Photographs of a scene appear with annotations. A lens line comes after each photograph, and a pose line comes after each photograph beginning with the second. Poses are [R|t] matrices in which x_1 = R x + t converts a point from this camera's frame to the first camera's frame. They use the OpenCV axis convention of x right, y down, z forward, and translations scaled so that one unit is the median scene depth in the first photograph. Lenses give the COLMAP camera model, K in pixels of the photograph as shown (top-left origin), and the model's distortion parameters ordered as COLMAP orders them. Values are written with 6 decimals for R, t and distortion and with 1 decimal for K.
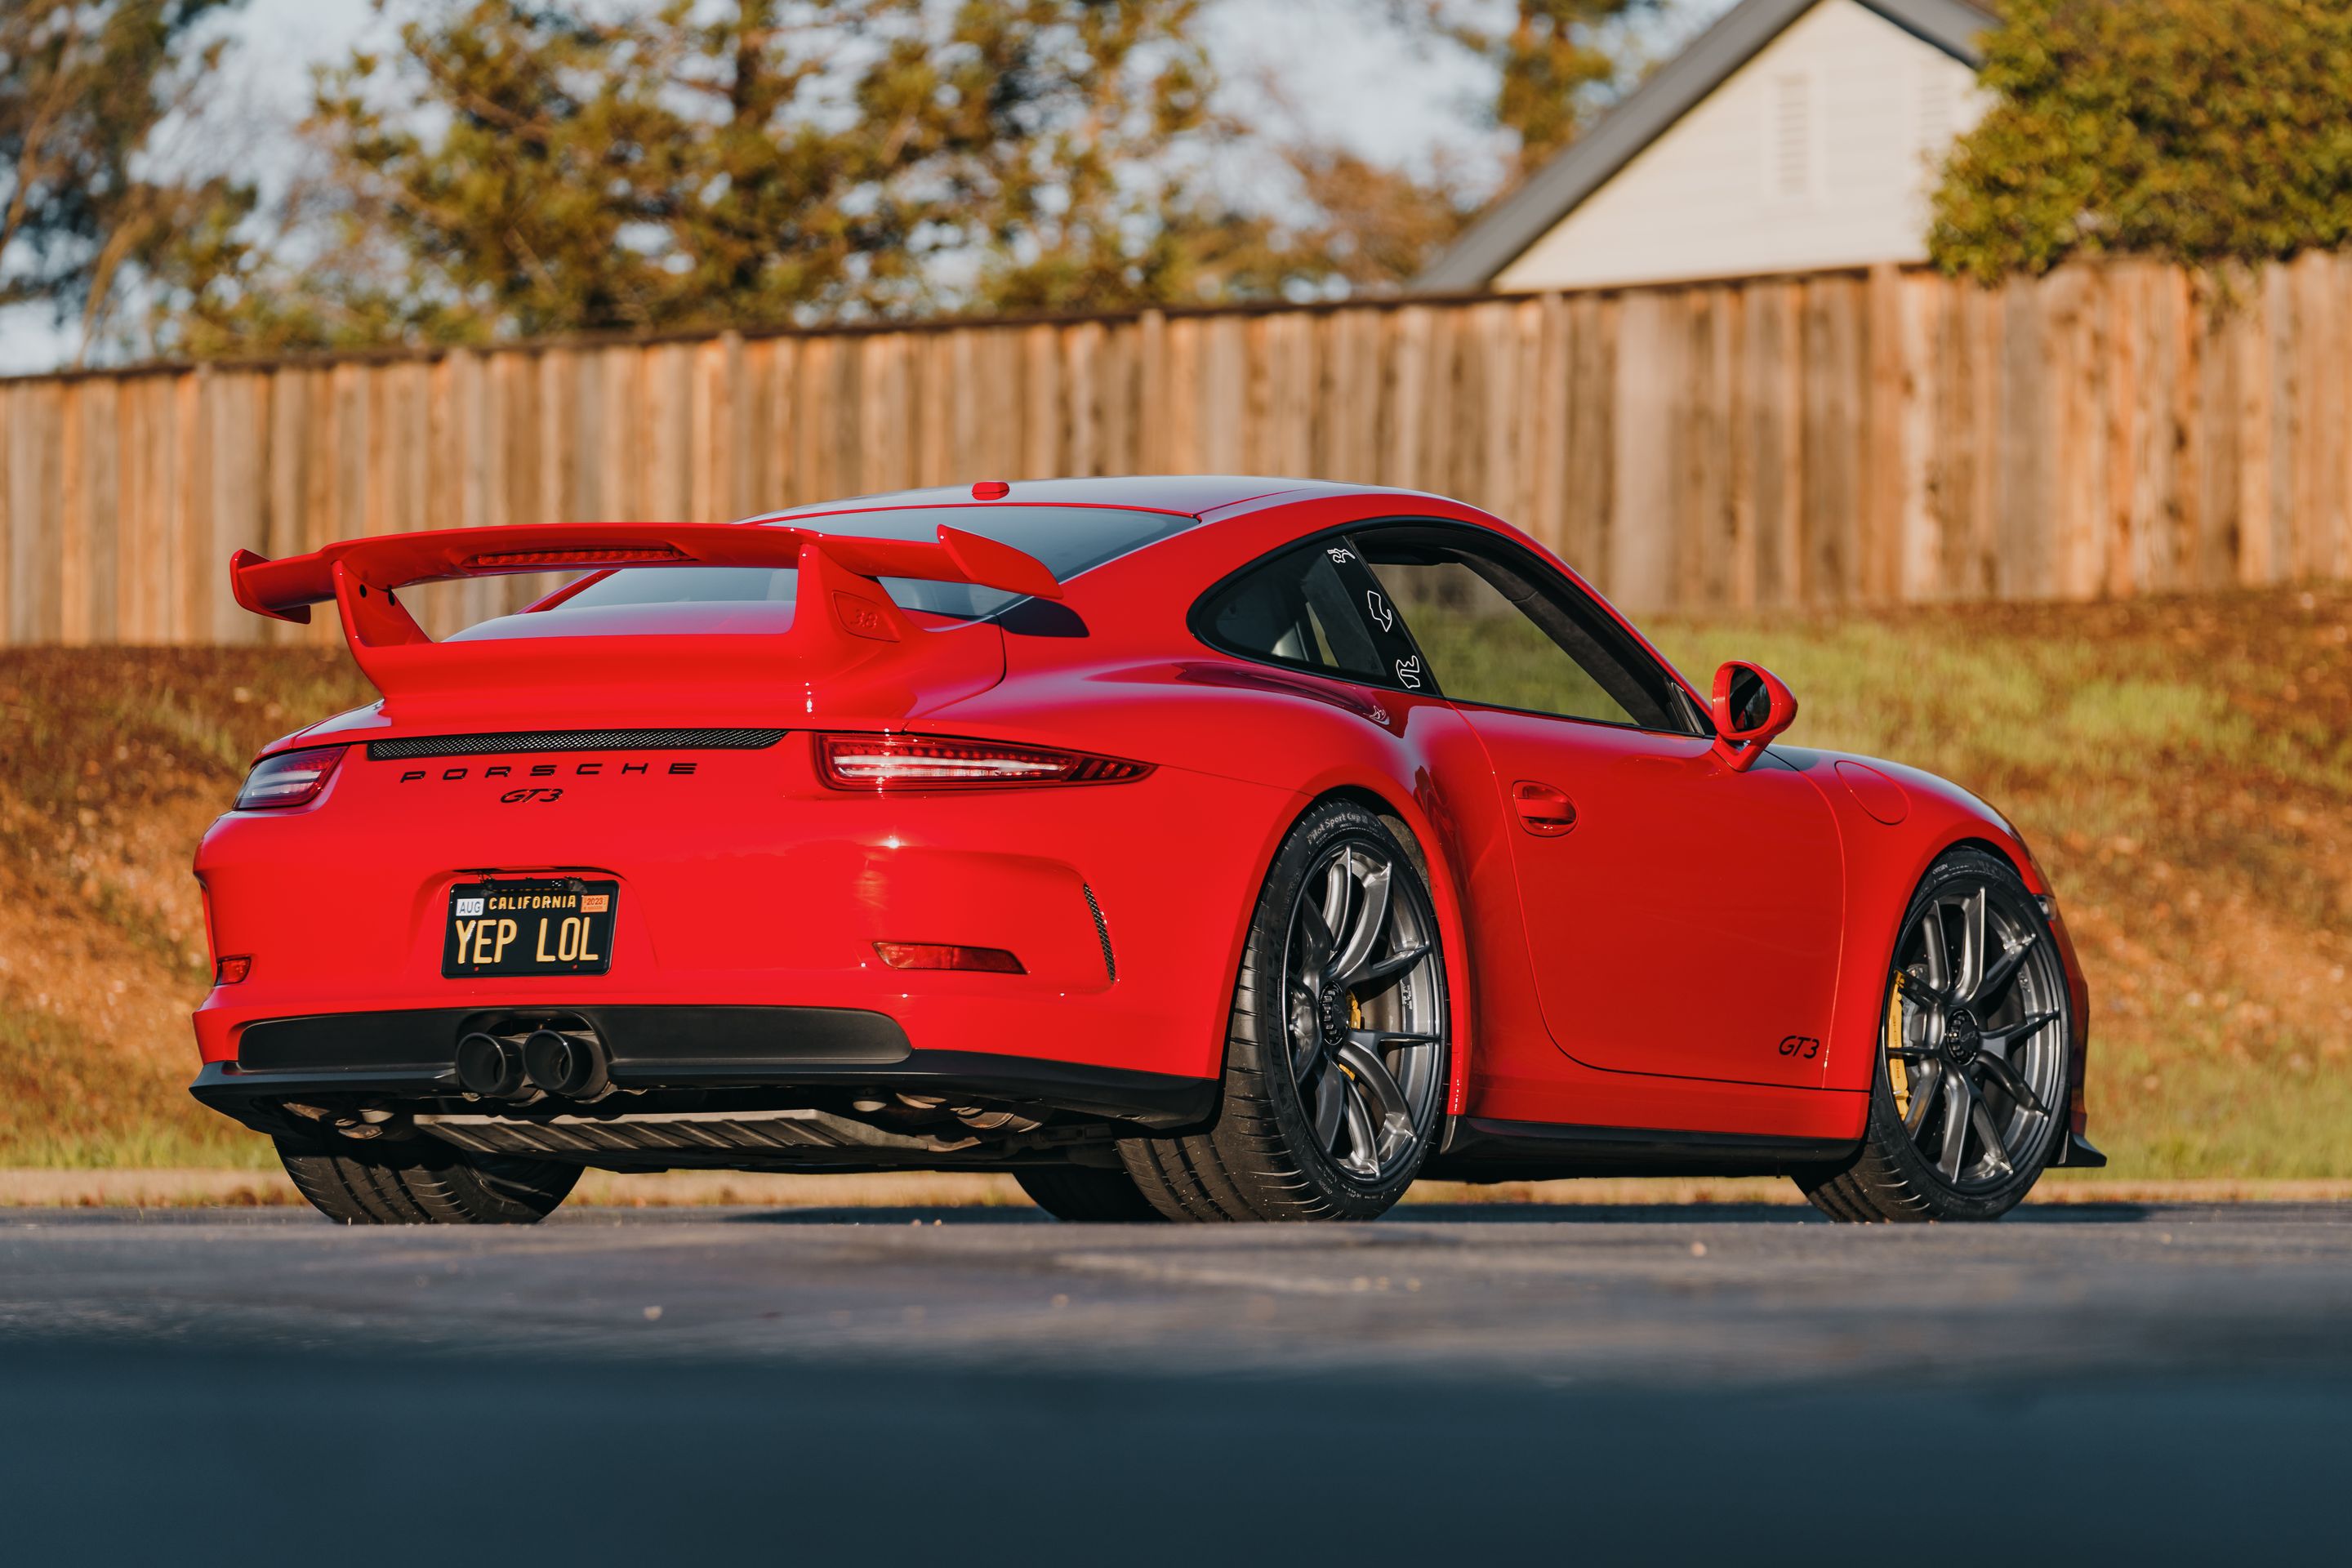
lens RADIAL K [[13441.8, 0, 1176.0], [0, 13441.8, 784.0], [0, 0, 1]] dist [0.466958, -11.860926]
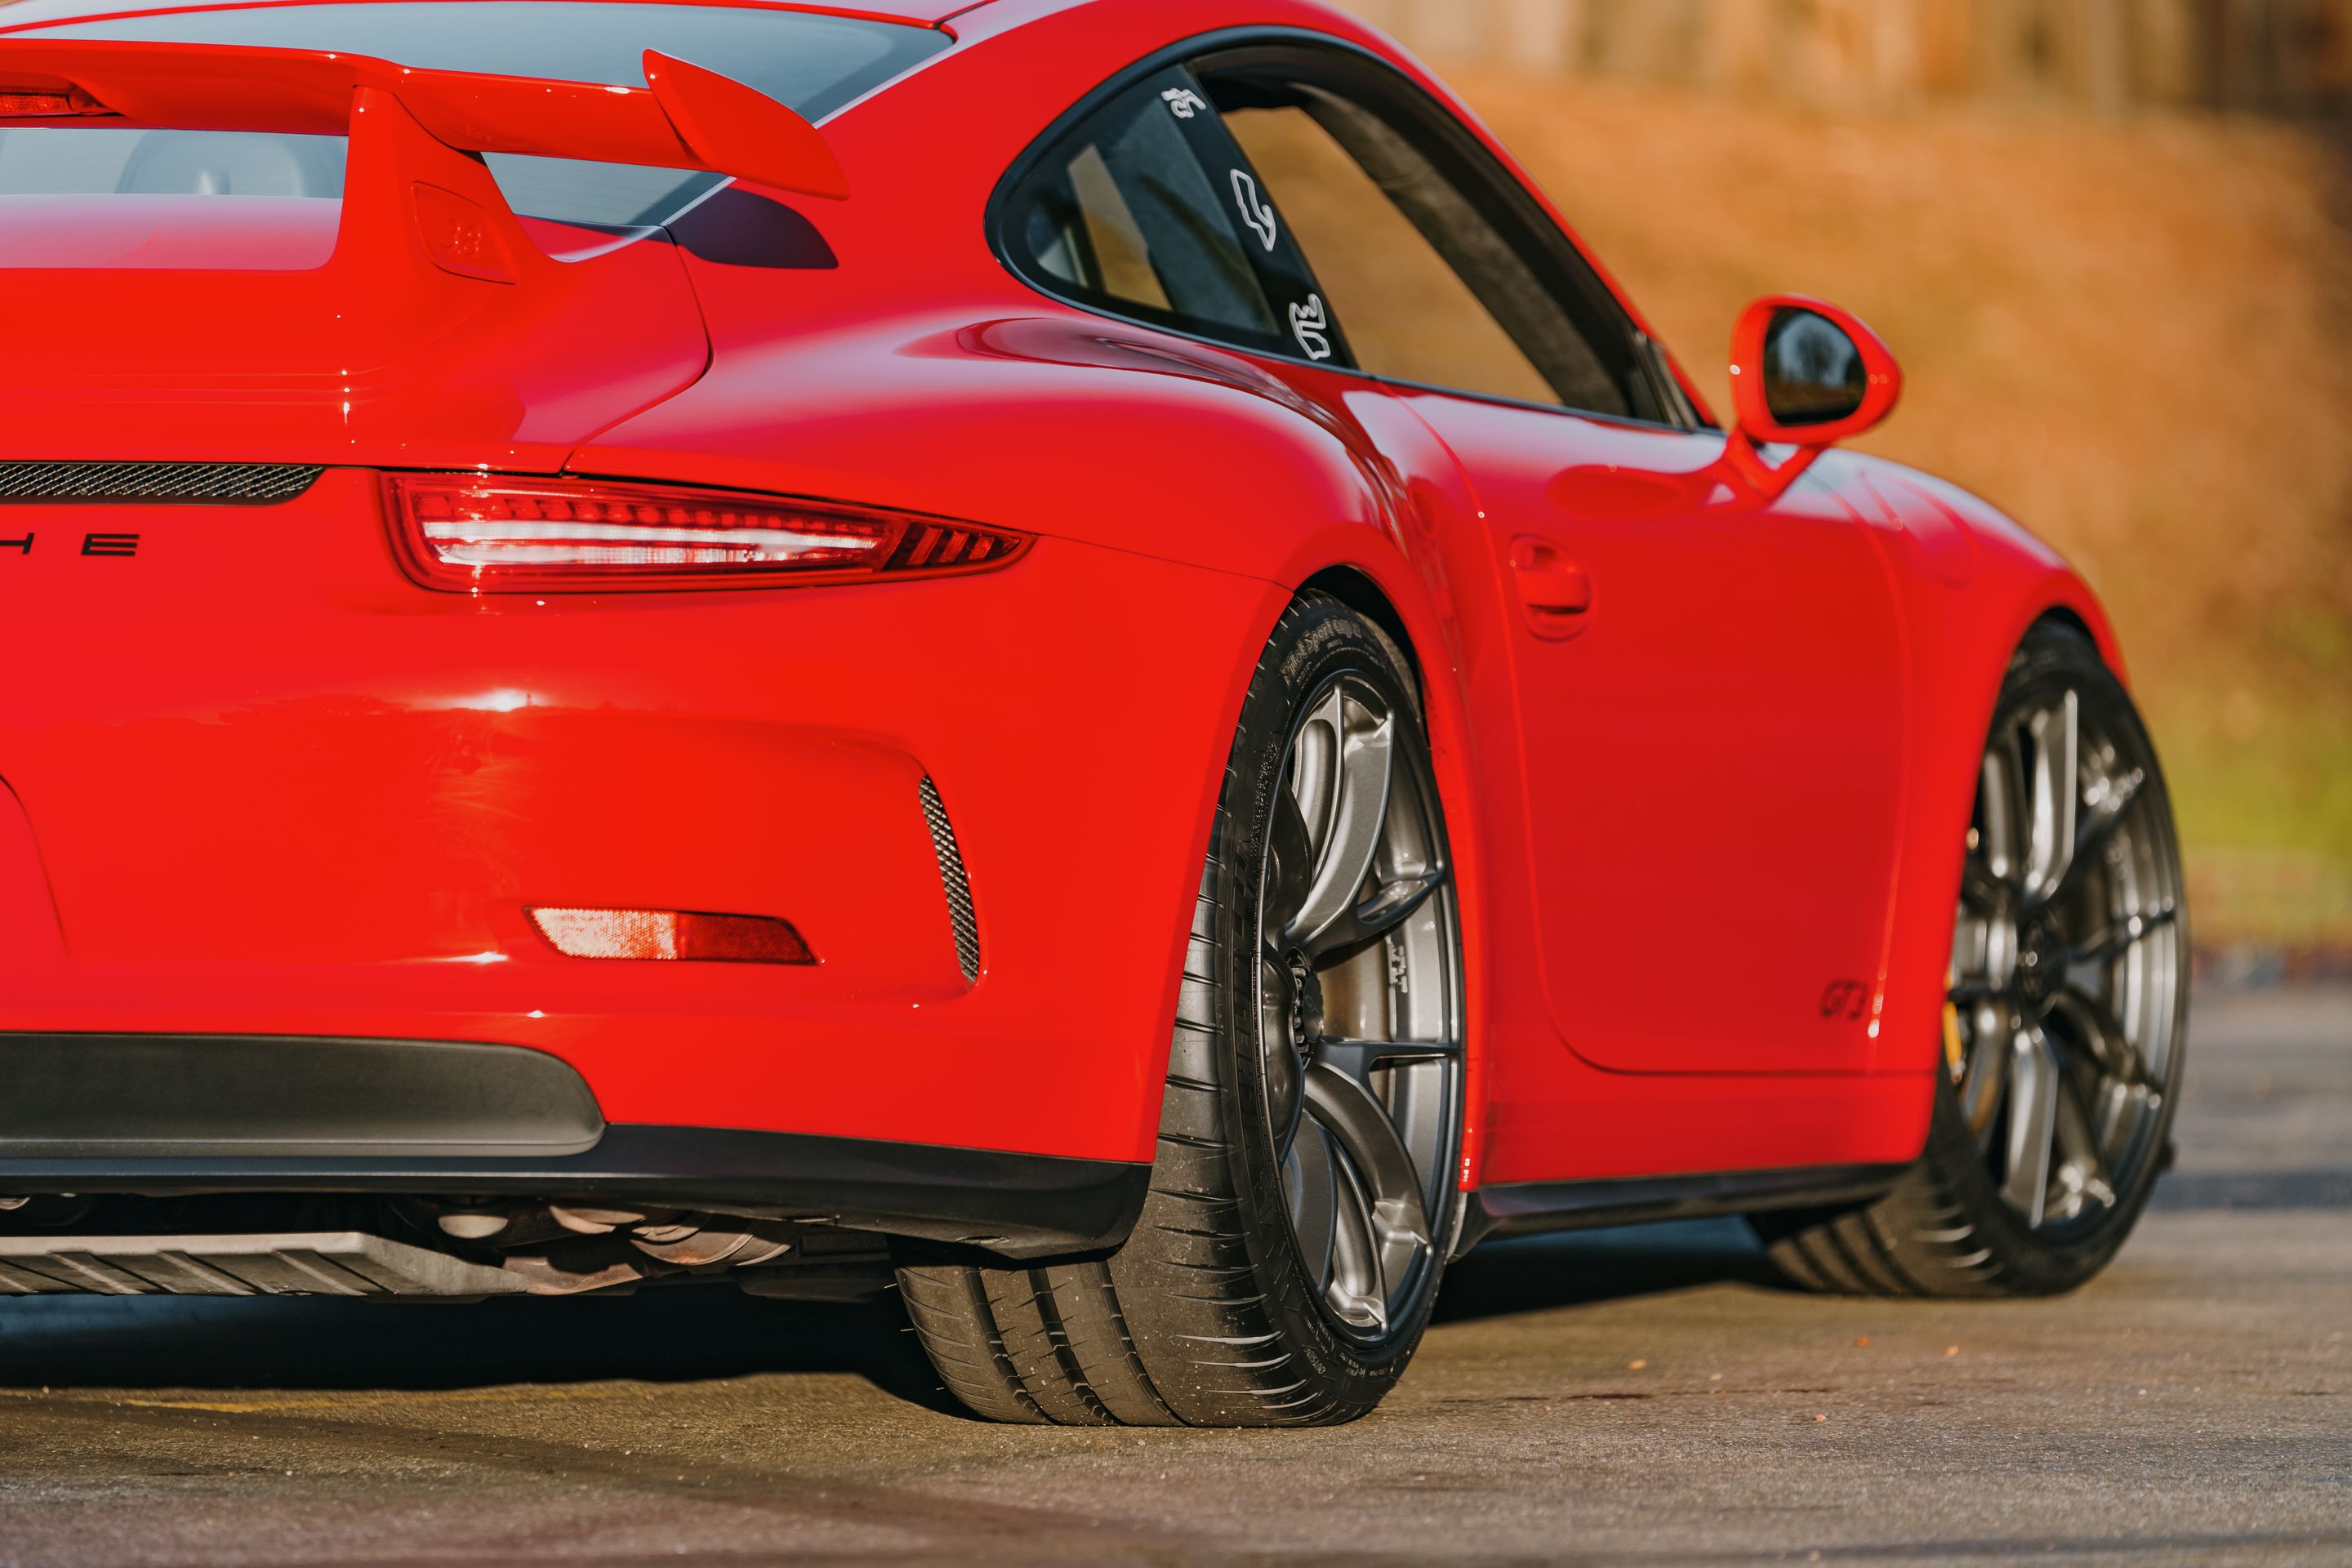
lens RADIAL K [[13441.8, 0, 1176.0], [0, 13441.8, 784.0], [0, 0, 1]] dist [0.466958, -11.860926]
pose [[0.982144, -0.002109, 0.188120, -0.088662], [-0.006237, 0.999023, 0.043761, -0.013815], [-0.188029, -0.044153, 0.981171, 0.500033]]
